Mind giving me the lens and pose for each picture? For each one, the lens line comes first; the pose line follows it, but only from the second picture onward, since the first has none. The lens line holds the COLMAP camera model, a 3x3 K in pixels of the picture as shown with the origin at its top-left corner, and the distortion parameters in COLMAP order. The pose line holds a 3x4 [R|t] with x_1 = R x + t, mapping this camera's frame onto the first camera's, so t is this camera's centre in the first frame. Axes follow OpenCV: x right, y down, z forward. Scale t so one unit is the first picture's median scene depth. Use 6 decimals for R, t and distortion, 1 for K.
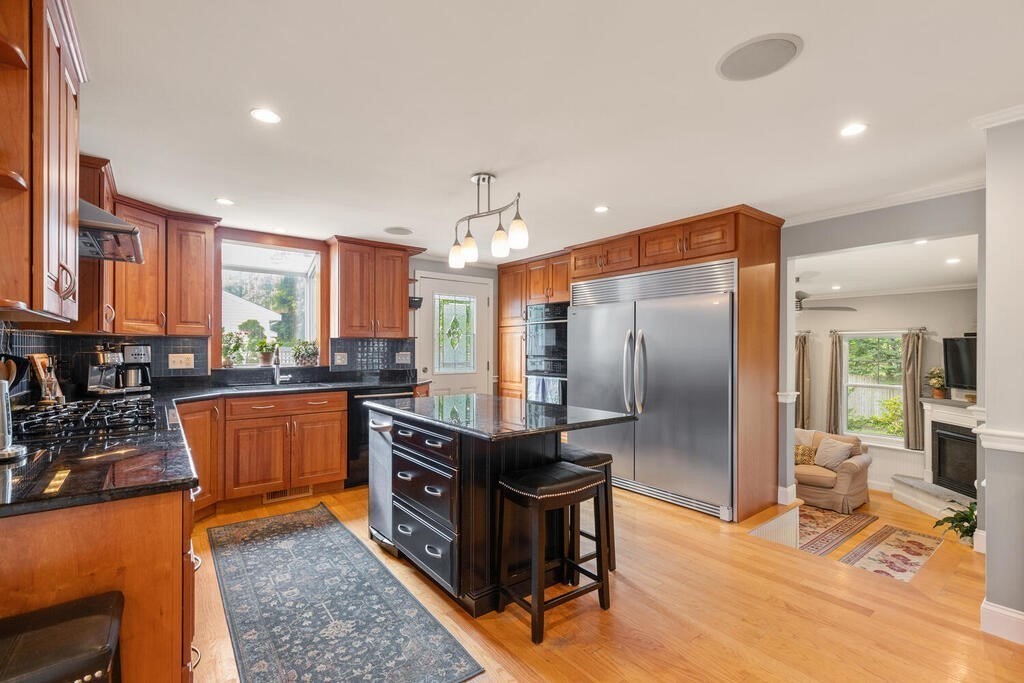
lens RADIAL K [[464.7, 0, 513.5], [0, 464.7, 347.3], [0, 0, 1]] dist [0.001189, -0.000033]
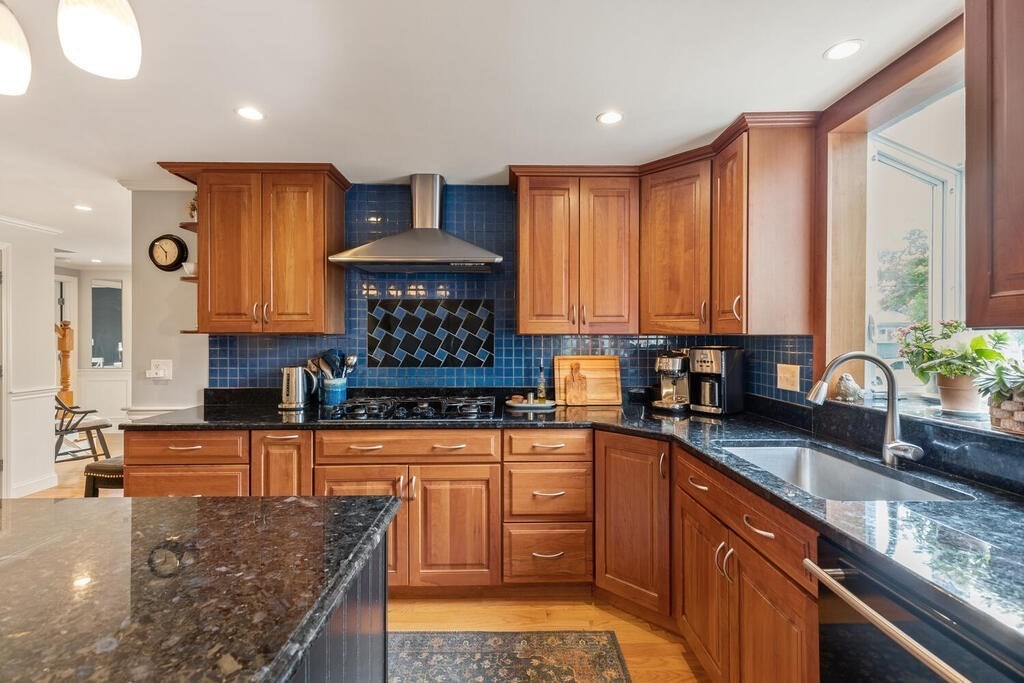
lens RADIAL K [[468.8, 0, 516.2], [0, 468.8, 336.2], [0, 0, 1]] dist [0.004360, -0.000268]
pose [[-0.586375, -0.005193, -0.810023, -0.038205], [-0.002923, 0.999987, -0.004296, -0.019204], [0.810035, -0.000151, -0.586382, 1.147235]]
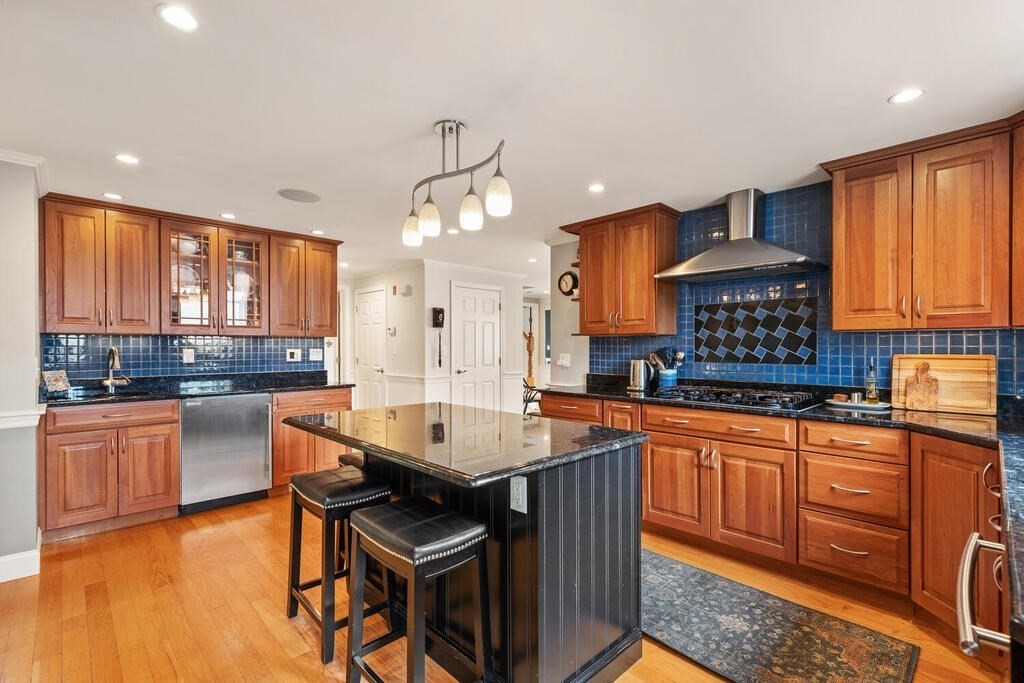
lens RADIAL K [[464.7, 0, 513.5], [0, 464.7, 347.3], [0, 0, 1]] dist [0.001189, -0.000033]
pose [[-0.993122, -0.002546, -0.117059, -0.057502], [-0.002861, 0.999993, 0.002522, 0.000165], [0.117052, 0.002840, -0.993122, 1.380412]]
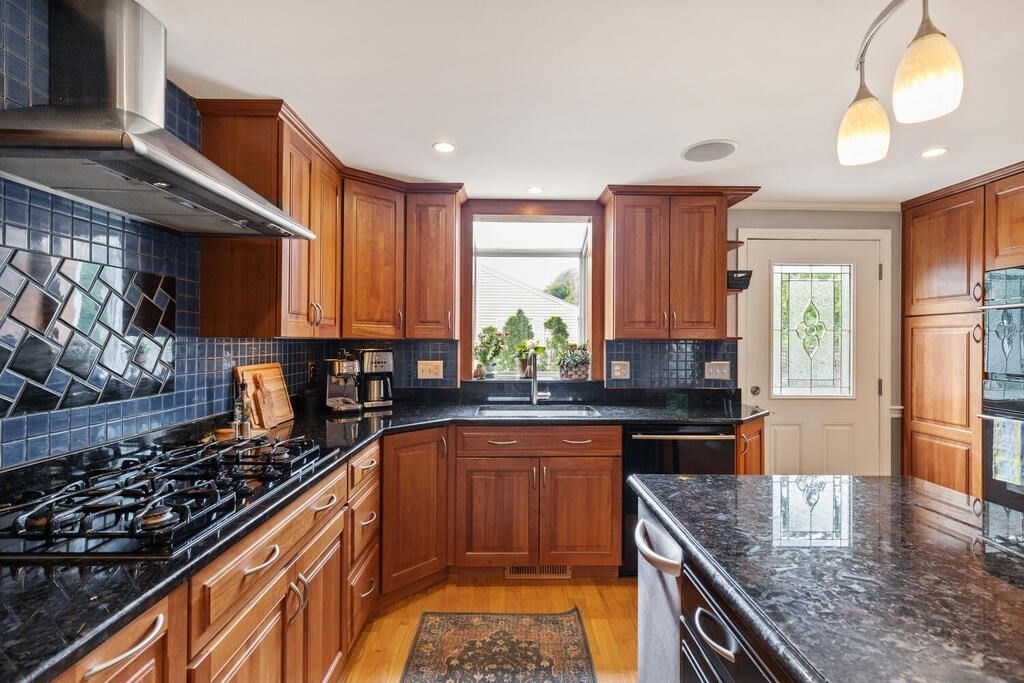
lens RADIAL K [[474.1, 0, 515.4], [0, 474.1, 338.9], [0, 0, 1]] dist [0.001791, 0.000036]
pose [[0.800833, -0.000662, -0.598888, -0.100974], [-0.002545, 0.999987, -0.004508, -0.022373], [0.598883, 0.005134, 0.800820, 0.450870]]
